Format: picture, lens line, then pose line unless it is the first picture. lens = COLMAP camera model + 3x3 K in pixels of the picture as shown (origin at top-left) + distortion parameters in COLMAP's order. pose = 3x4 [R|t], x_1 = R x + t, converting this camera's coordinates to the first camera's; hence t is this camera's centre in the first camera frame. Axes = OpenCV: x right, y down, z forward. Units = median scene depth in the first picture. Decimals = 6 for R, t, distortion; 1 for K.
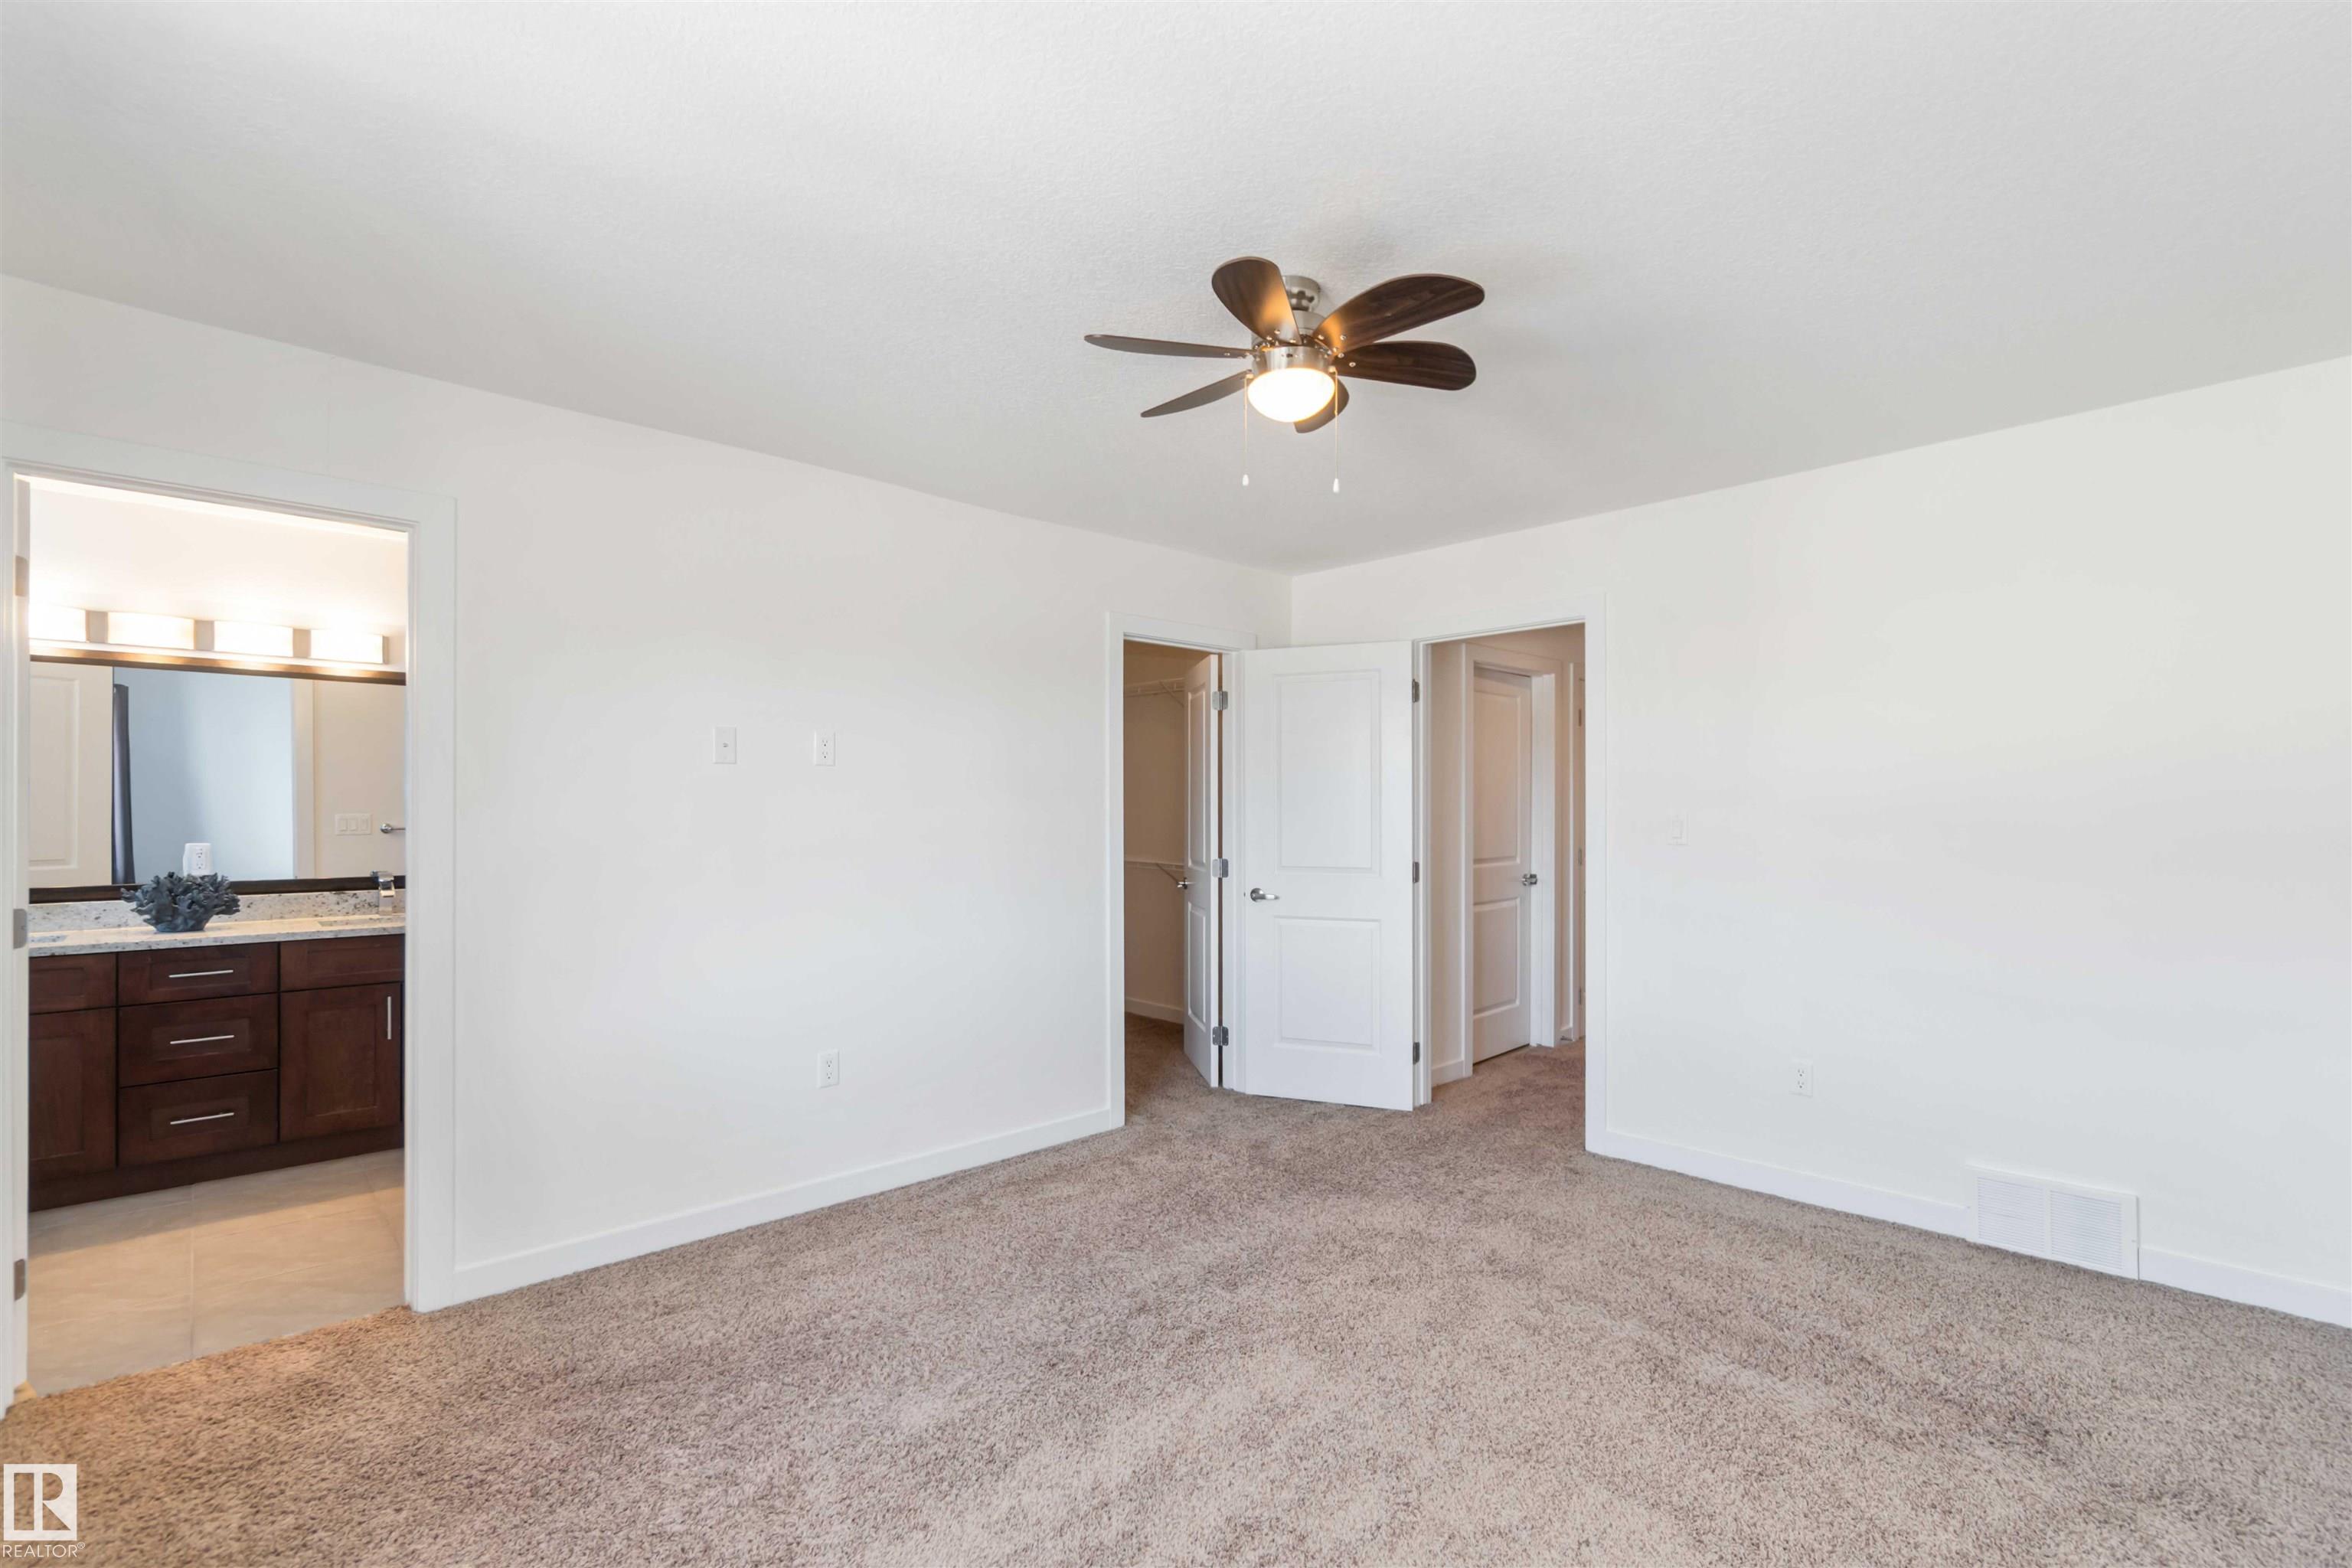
lens RADIAL K [[1036.0, 0, 1161.5], [0, 1036.0, 807.8], [0, 0, 1]] dist [-0.004767, 0.001042]
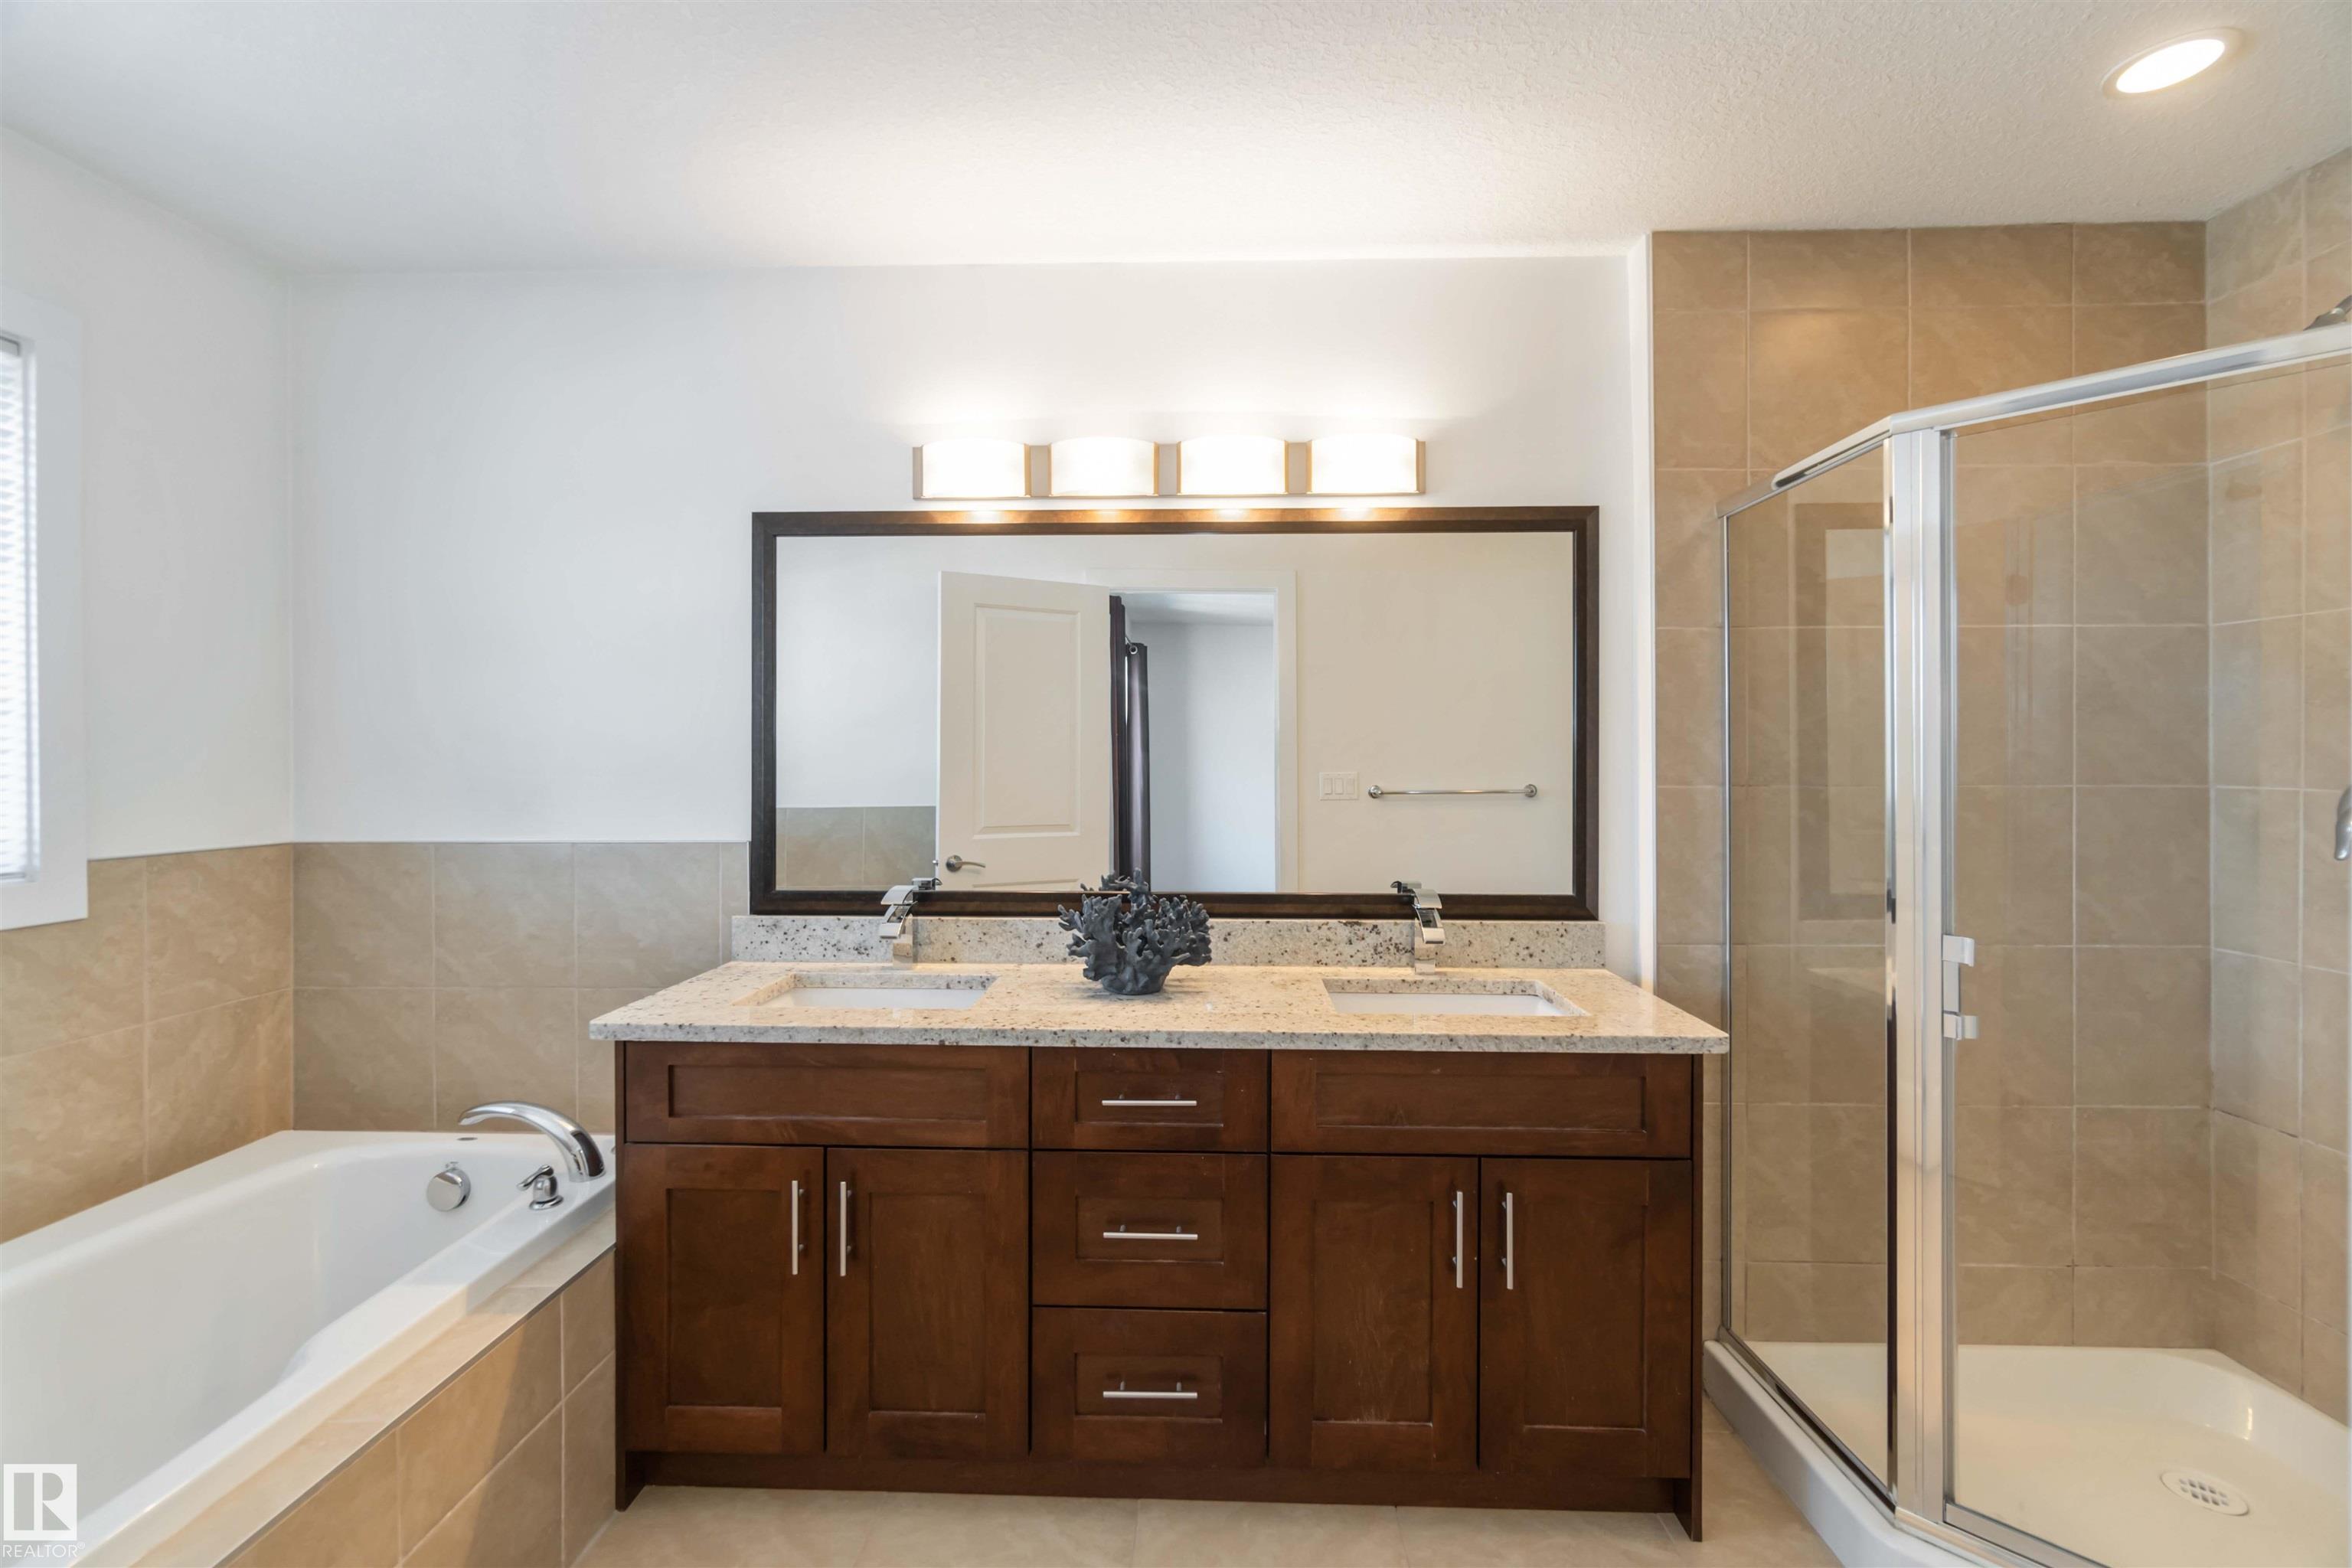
lens RADIAL K [[1036.0, 0, 1157.3], [0, 1036.0, 772.0], [0, 0, 1]] dist [-0.004767, 0.001042]
pose [[0.694671, 0.006294, -0.719300, -0.536109], [0.001225, 0.999950, 0.009933, -0.002228], [0.719327, -0.007781, 0.694628, 0.618670]]
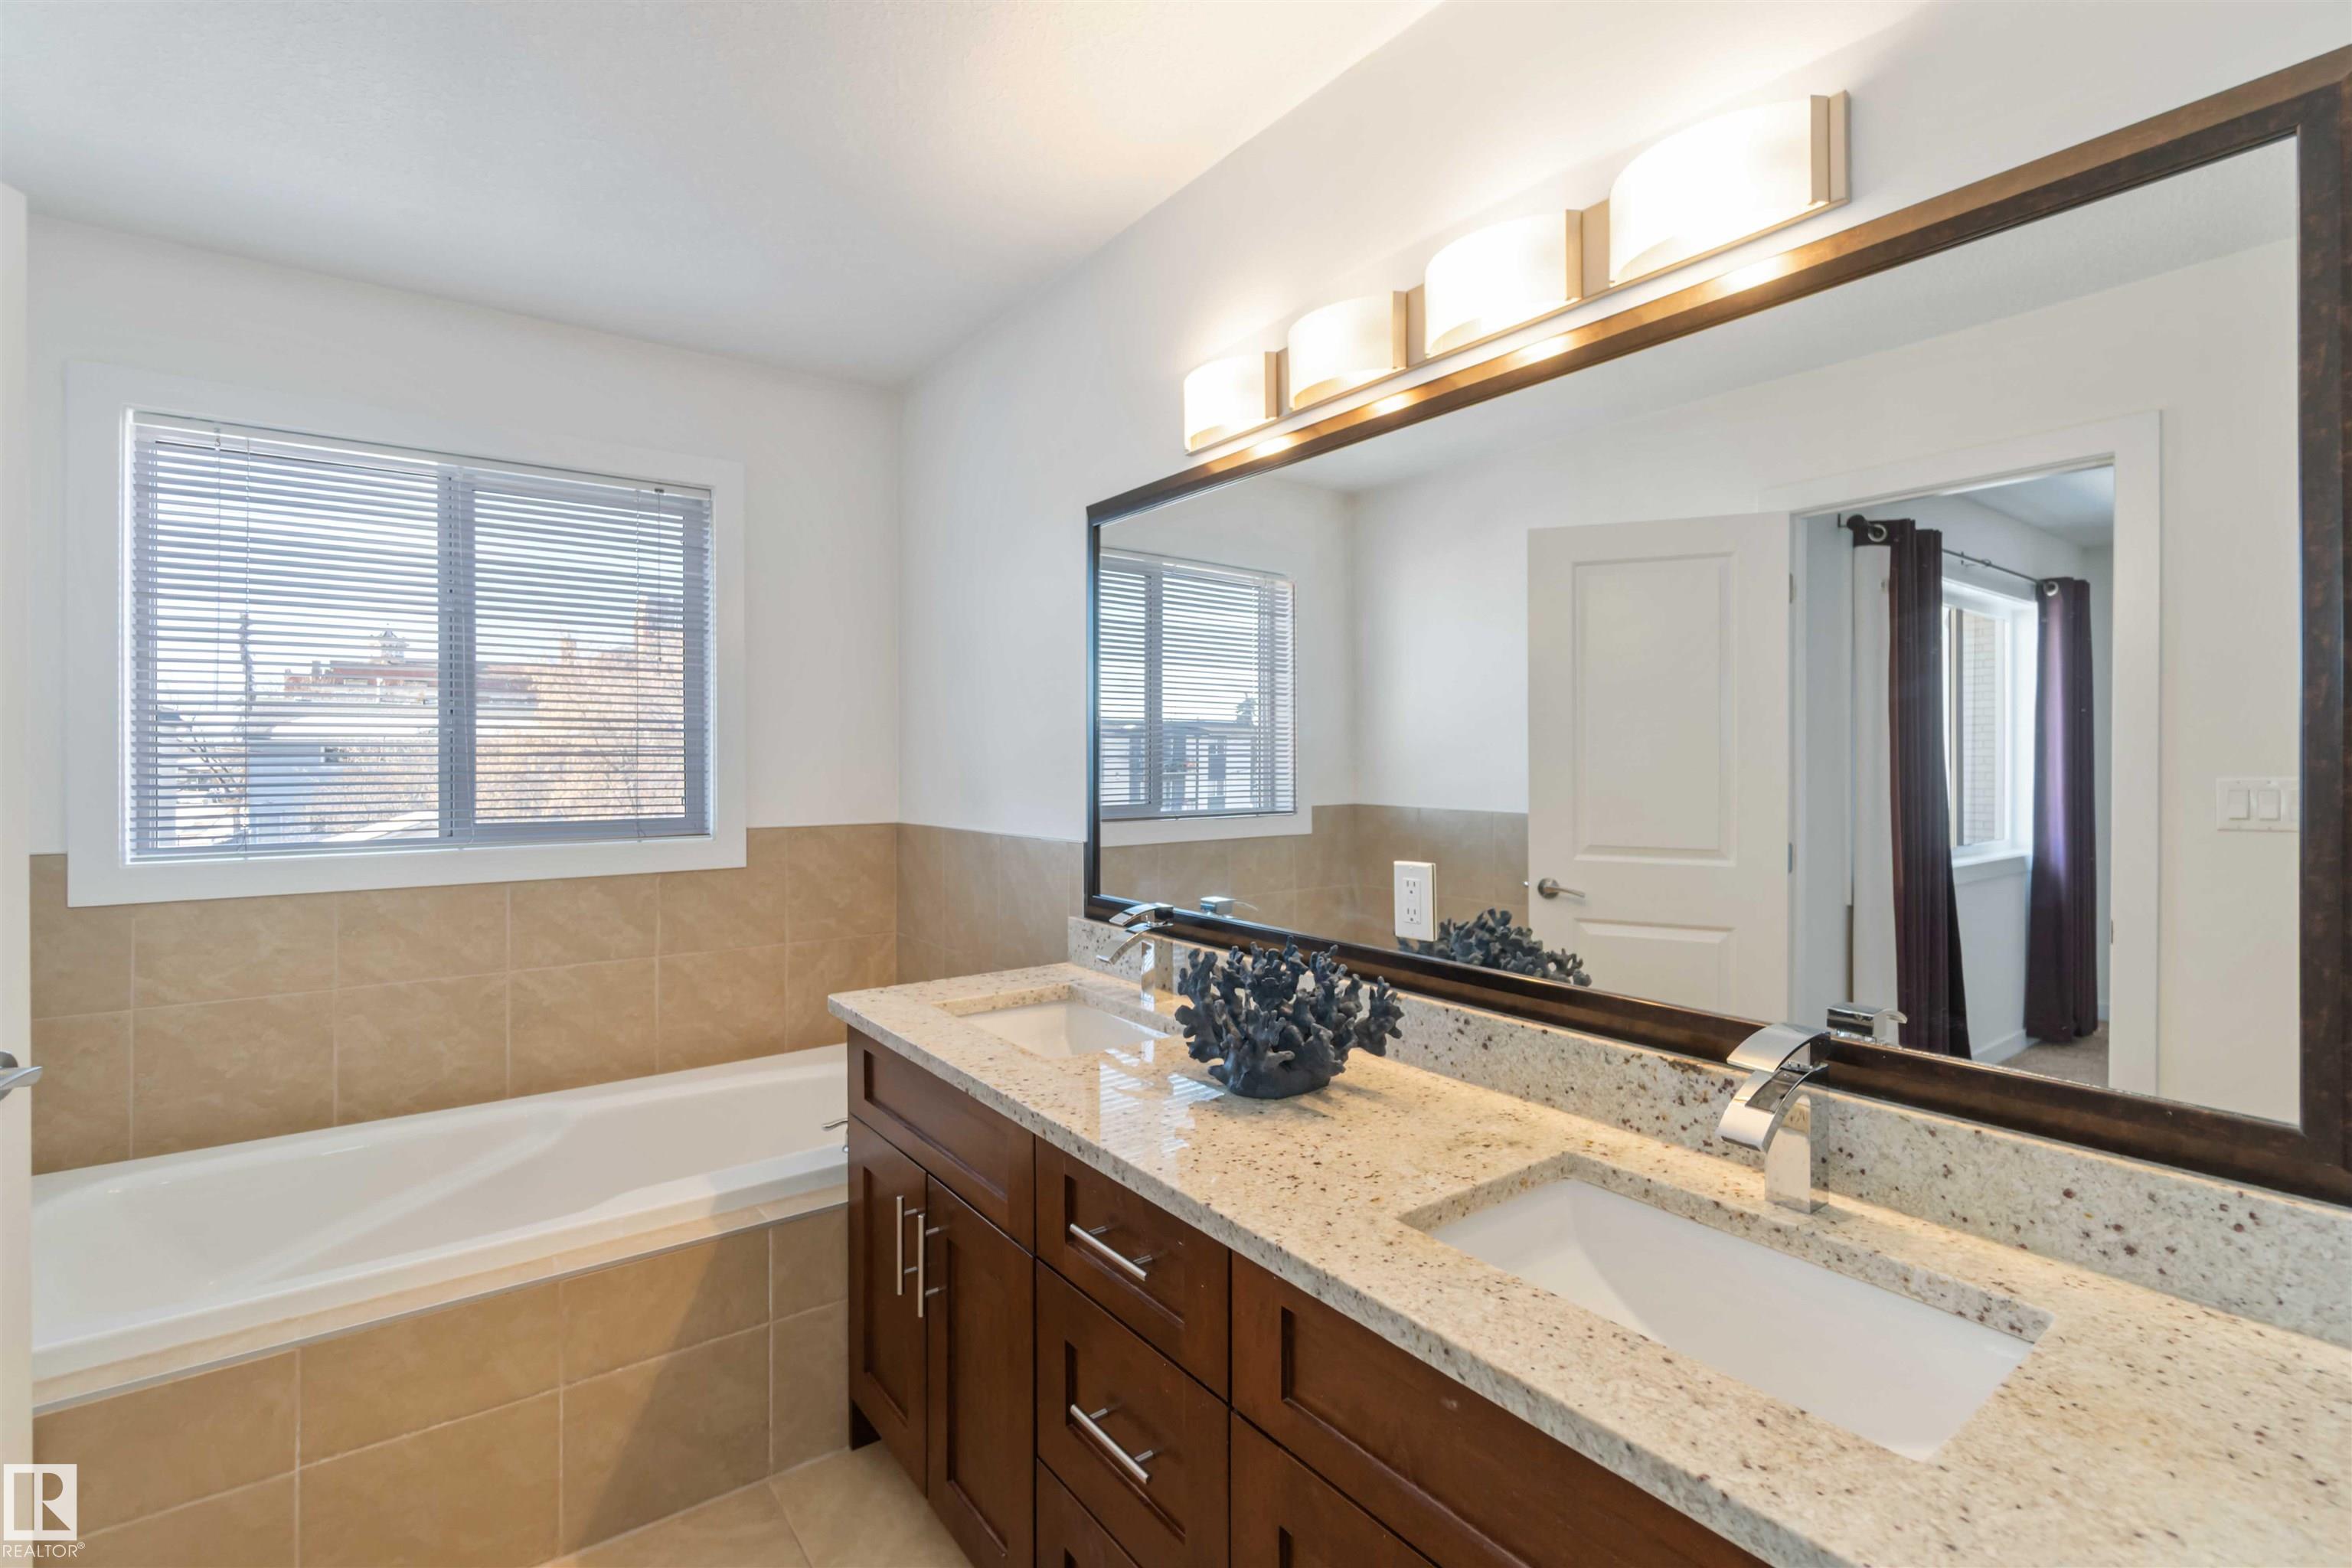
lens RADIAL K [[1036.0, 0, 1171.7], [0, 1036.0, 761.3], [0, 0, 1]] dist [-0.004767, 0.001042]
pose [[-0.127420, -0.001898, -0.991847, -0.553136], [0.001490, 0.999997, -0.002105, -0.001806], [0.991848, -0.001746, -0.127417, 1.012323]]
